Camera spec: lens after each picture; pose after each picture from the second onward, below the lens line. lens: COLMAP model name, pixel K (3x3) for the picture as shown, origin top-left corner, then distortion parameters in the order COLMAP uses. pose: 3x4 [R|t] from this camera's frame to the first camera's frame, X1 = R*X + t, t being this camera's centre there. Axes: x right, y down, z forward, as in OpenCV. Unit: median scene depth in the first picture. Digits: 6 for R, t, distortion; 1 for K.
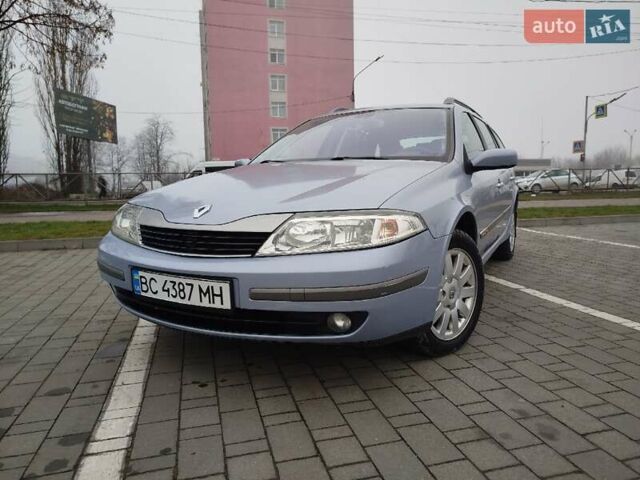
lens RADIAL K [[443.1, 0, 322.9], [0, 443.1, 238.6], [0, 0, 1]] dist [0.013251, 0.005599]
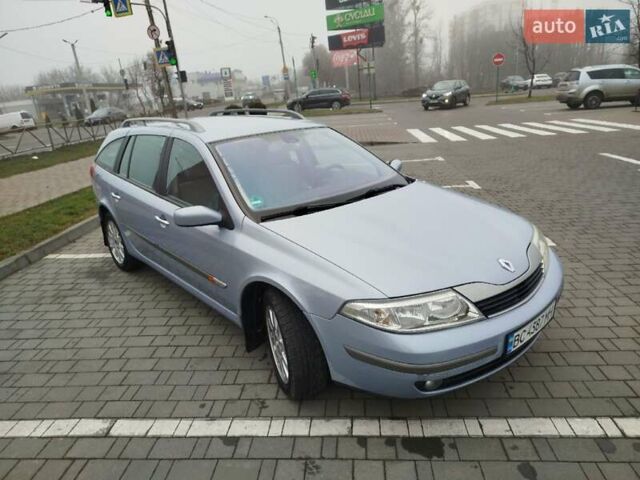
lens RADIAL K [[443.1, 0, 316.7], [0, 443.1, 237.0], [0, 0, 1]] dist [0.013251, 0.005599]
pose [[0.349702, -0.306377, 0.885348, -1.465335], [0.186607, 0.948859, 0.254648, -0.529514], [-0.918089, 0.076161, 0.388989, 0.949272]]
